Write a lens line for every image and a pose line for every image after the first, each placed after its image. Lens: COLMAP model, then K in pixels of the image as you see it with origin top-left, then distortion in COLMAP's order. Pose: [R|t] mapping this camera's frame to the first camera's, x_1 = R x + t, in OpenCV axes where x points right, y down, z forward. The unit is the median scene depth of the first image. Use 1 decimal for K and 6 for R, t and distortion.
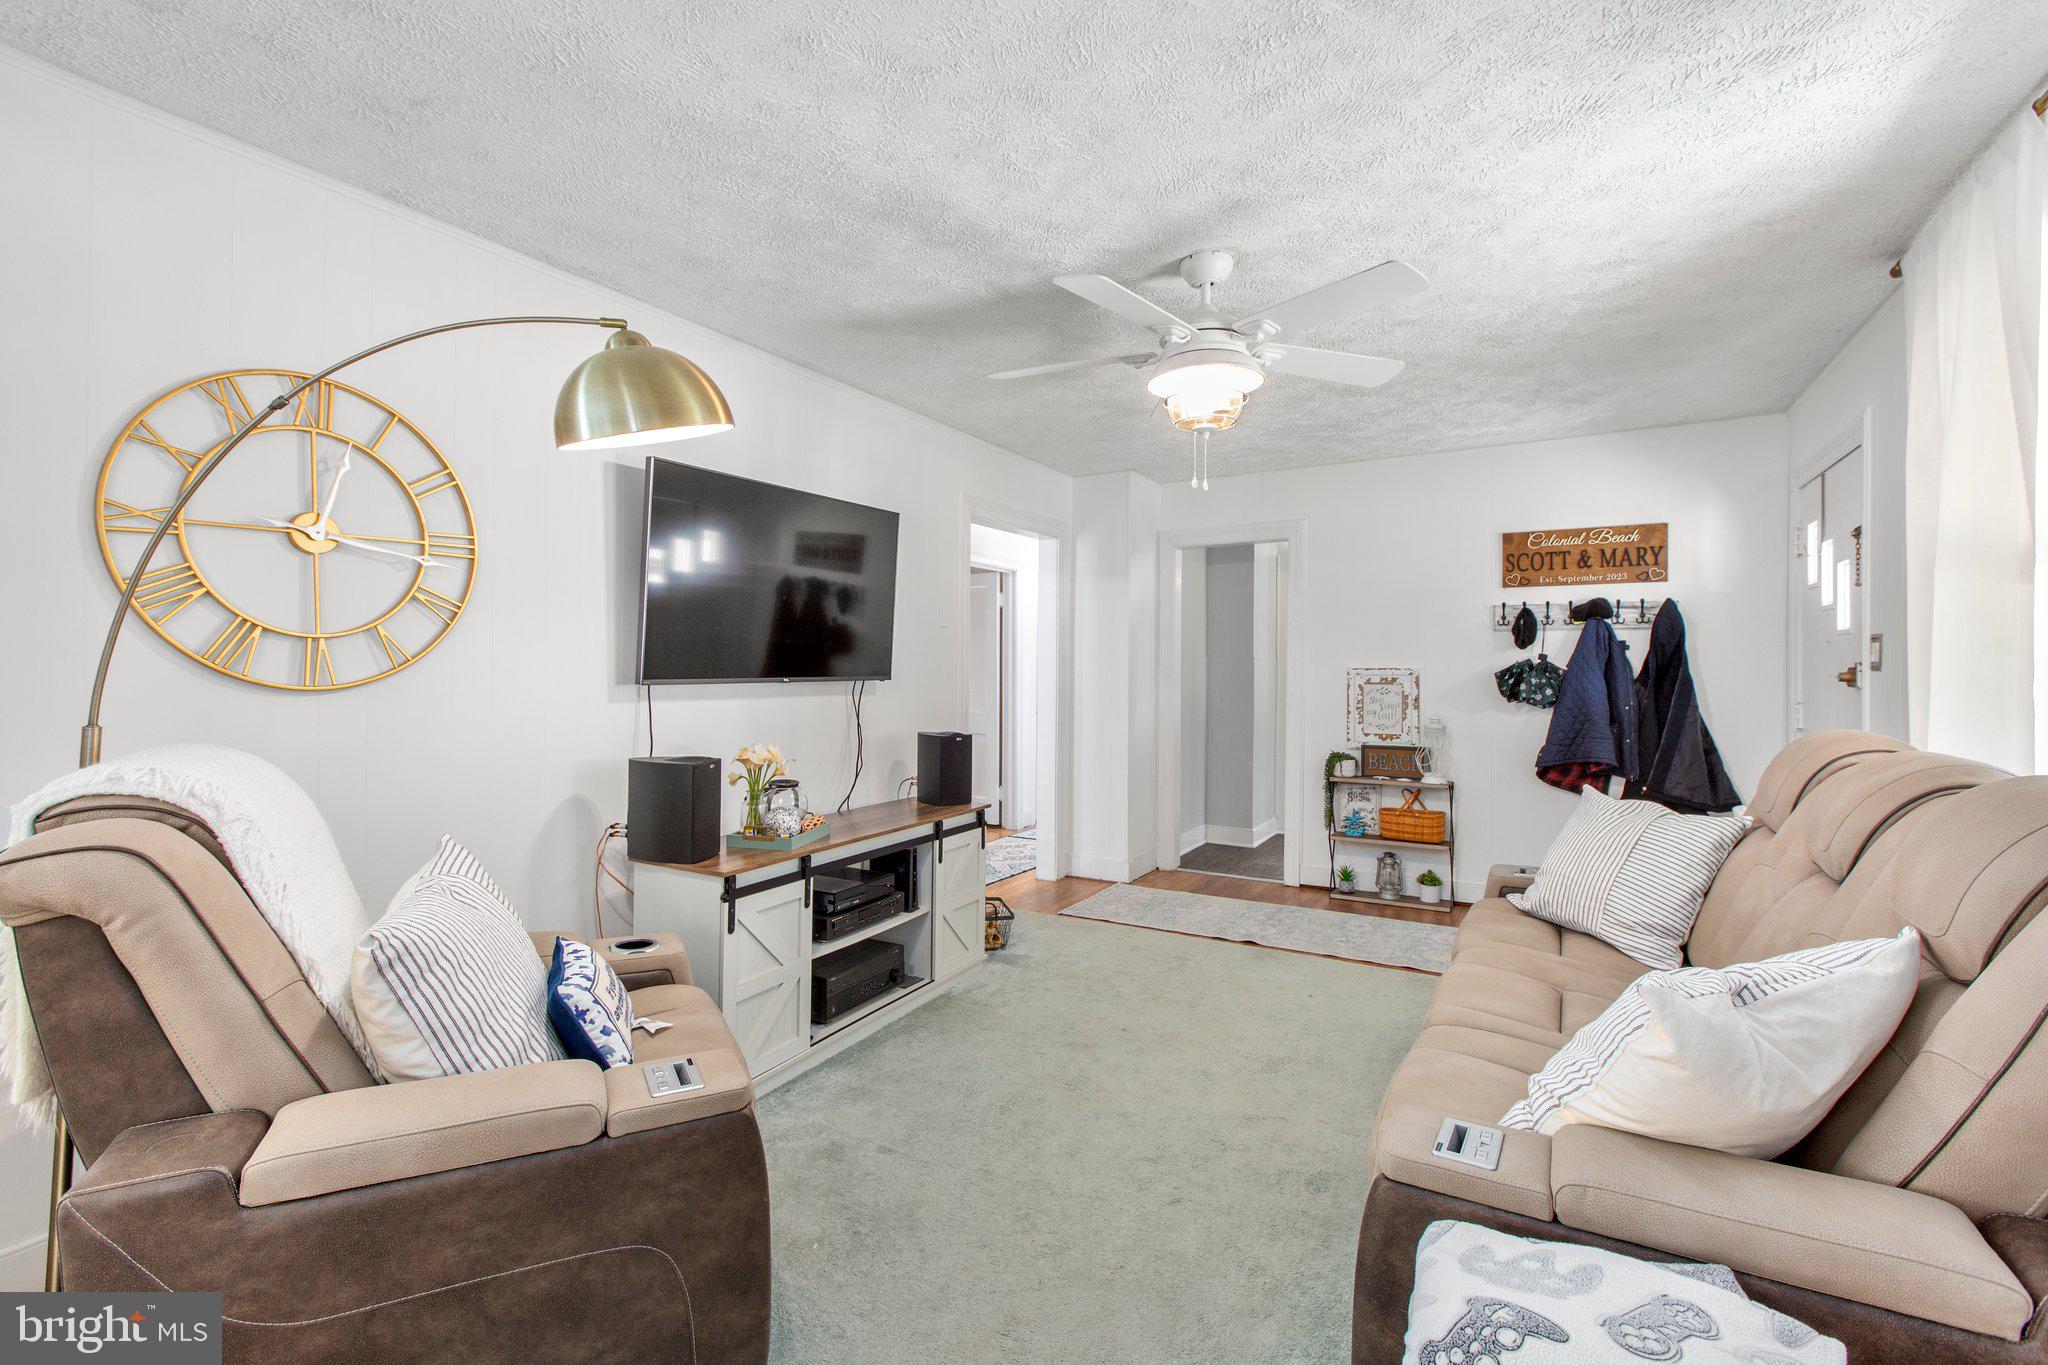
lens RADIAL K [[915.8, 0, 1023.6], [0, 915.8, 676.1], [0, 0, 1]] dist [-0.002765, -0.001439]
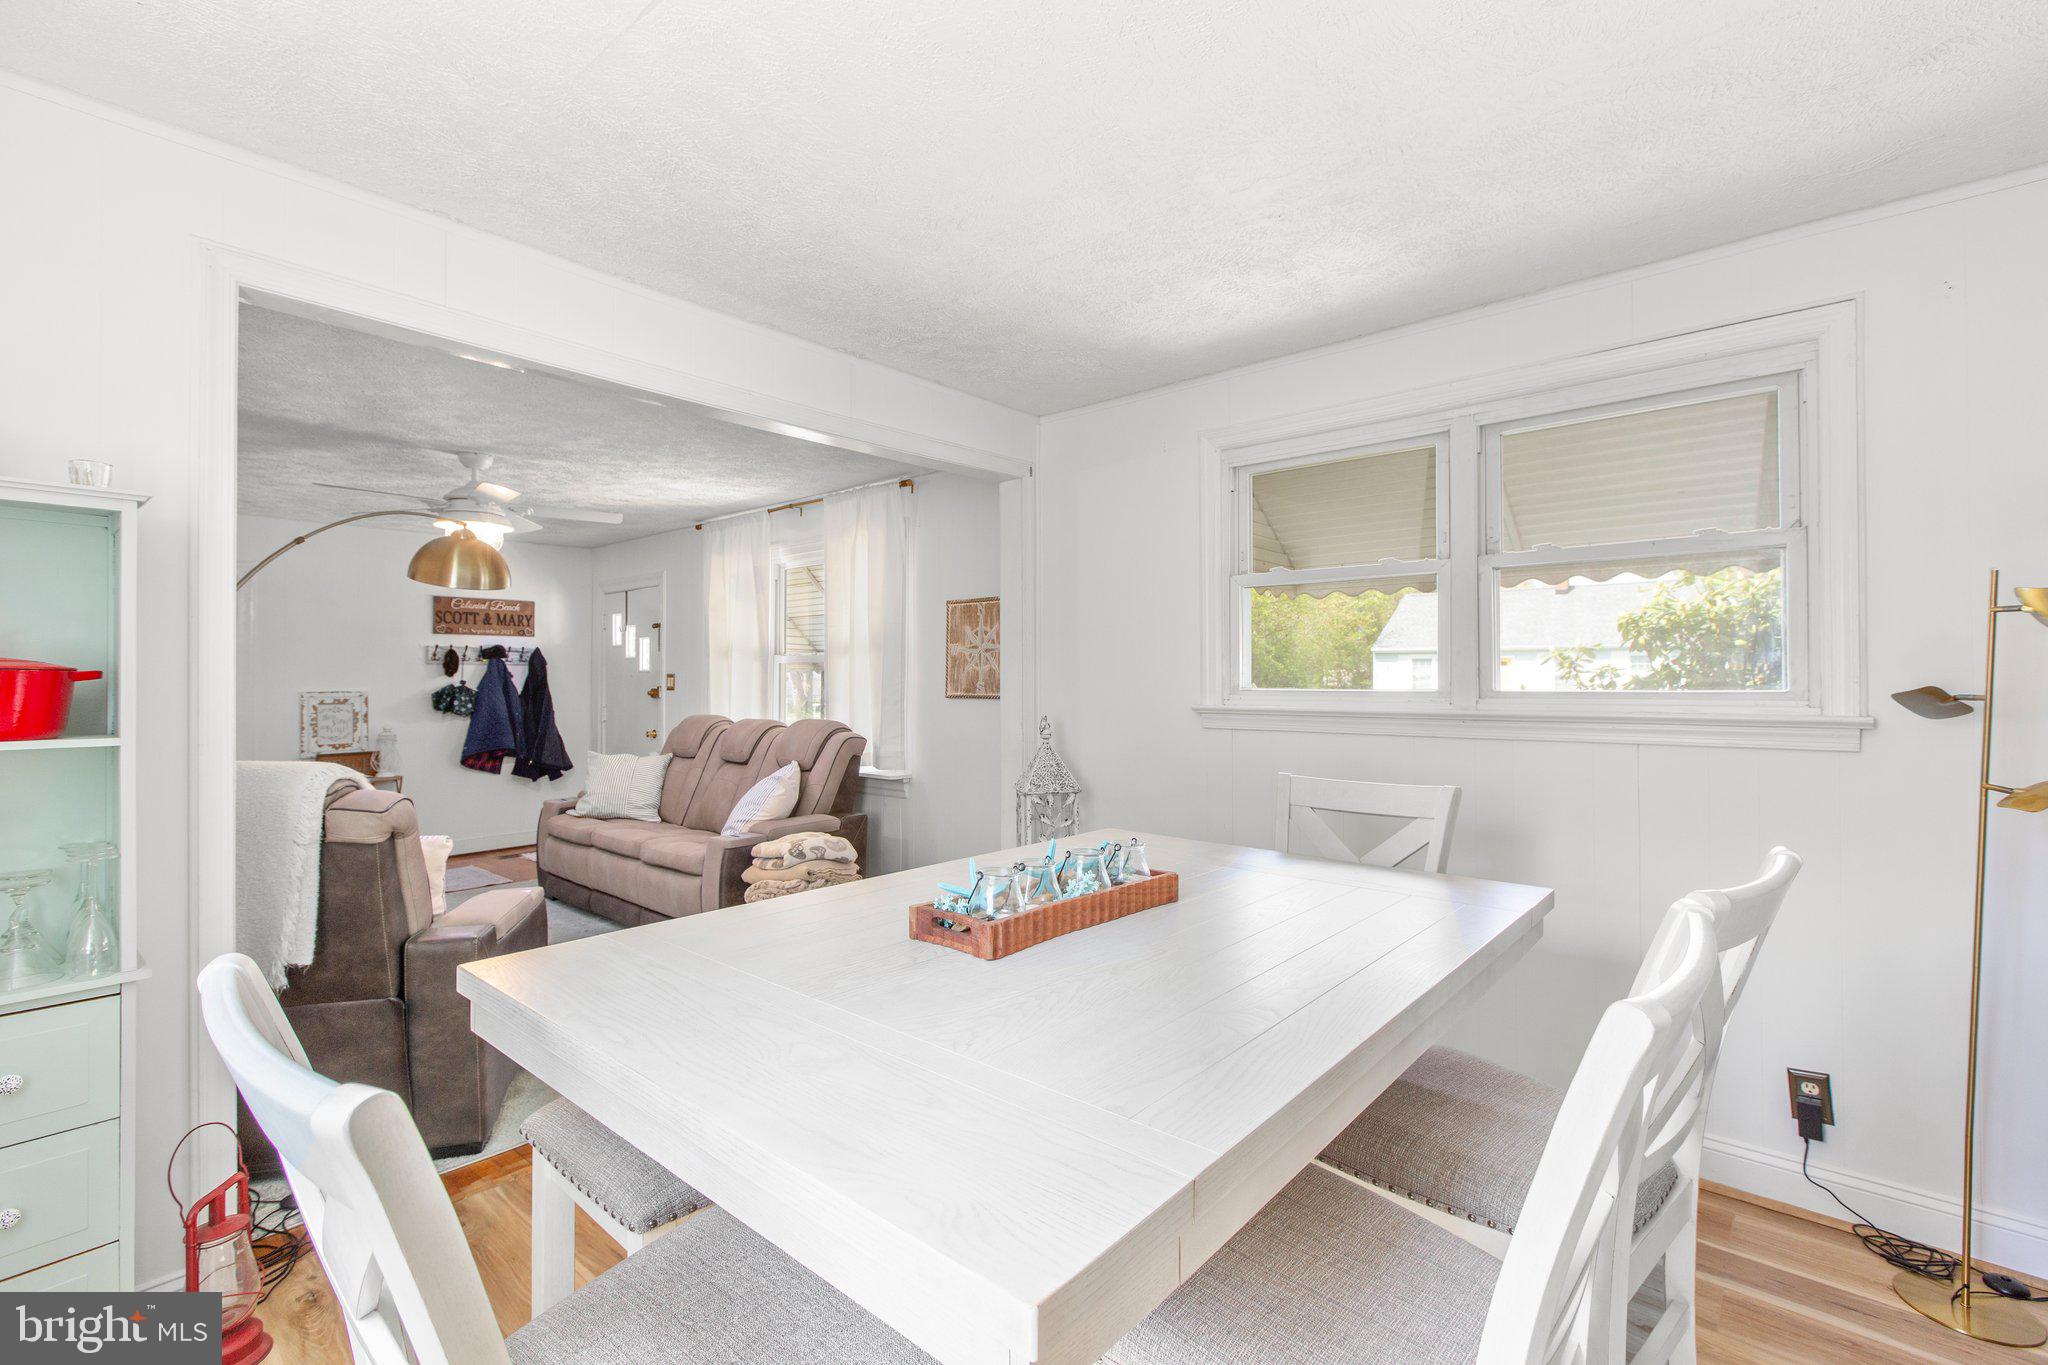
lens RADIAL K [[915.8, 0, 1017.8], [0, 915.8, 677.8], [0, 0, 1]] dist [-0.002765, -0.001439]
pose [[0.201909, 0.000383, 0.979404, -0.711423], [0.013543, 0.999903, -0.003183, -0.011849], [-0.979311, 0.013906, 0.201884, -0.182564]]
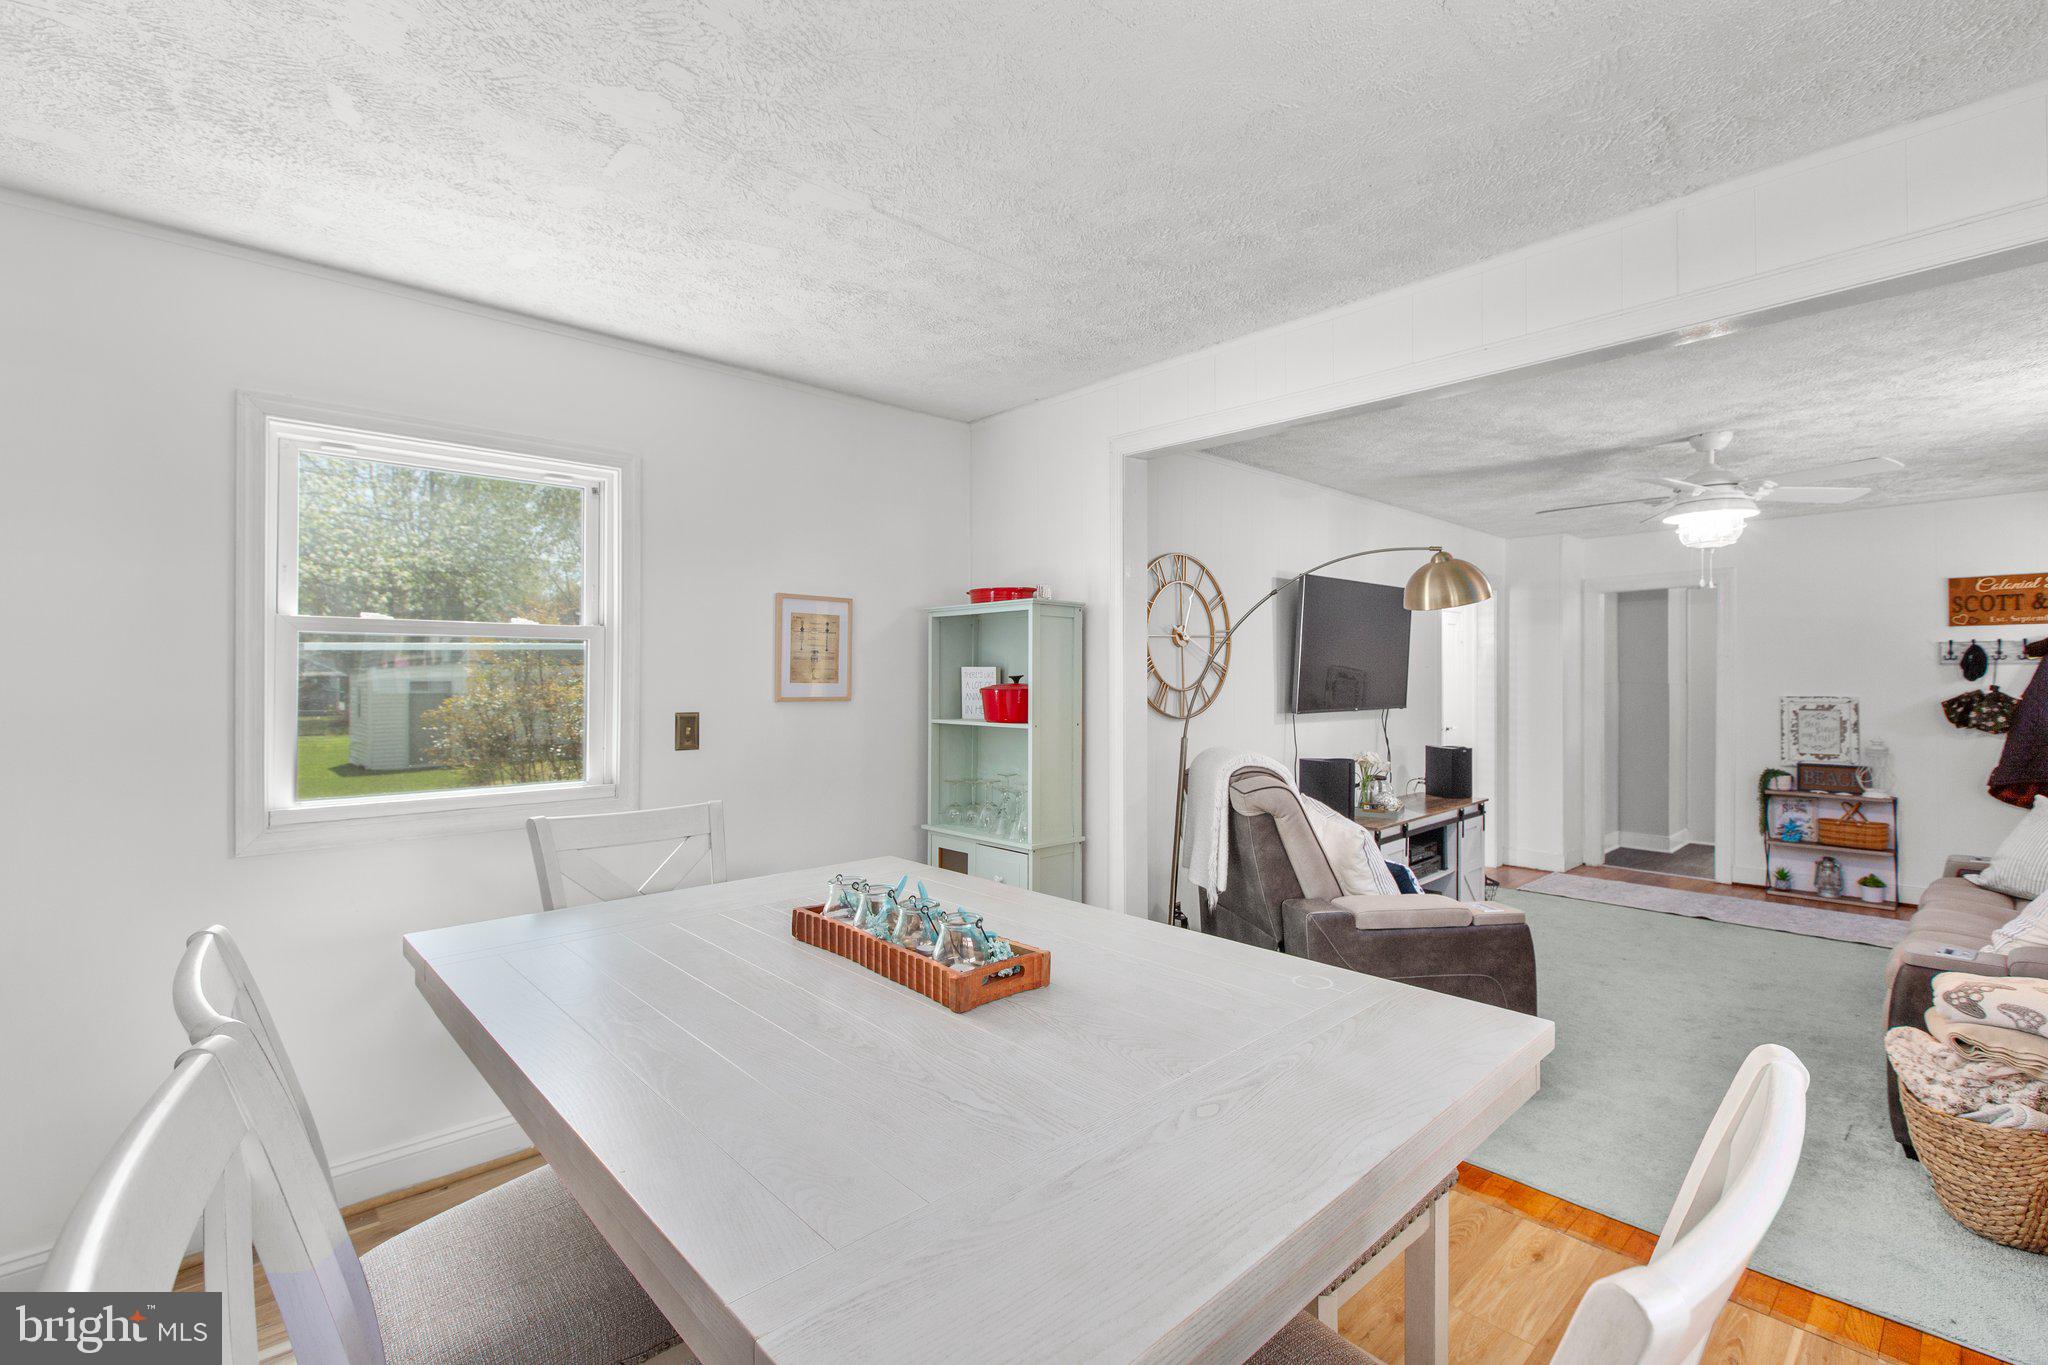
lens RADIAL K [[915.8, 0, 1022.2], [0, 915.8, 675.4], [0, 0, 1]] dist [-0.002765, -0.001439]
pose [[0.955270, -0.003958, -0.295710, -0.247031], [0.000311, 0.999923, -0.012379, -0.023426], [0.295736, 0.011733, 0.955198, -0.430623]]
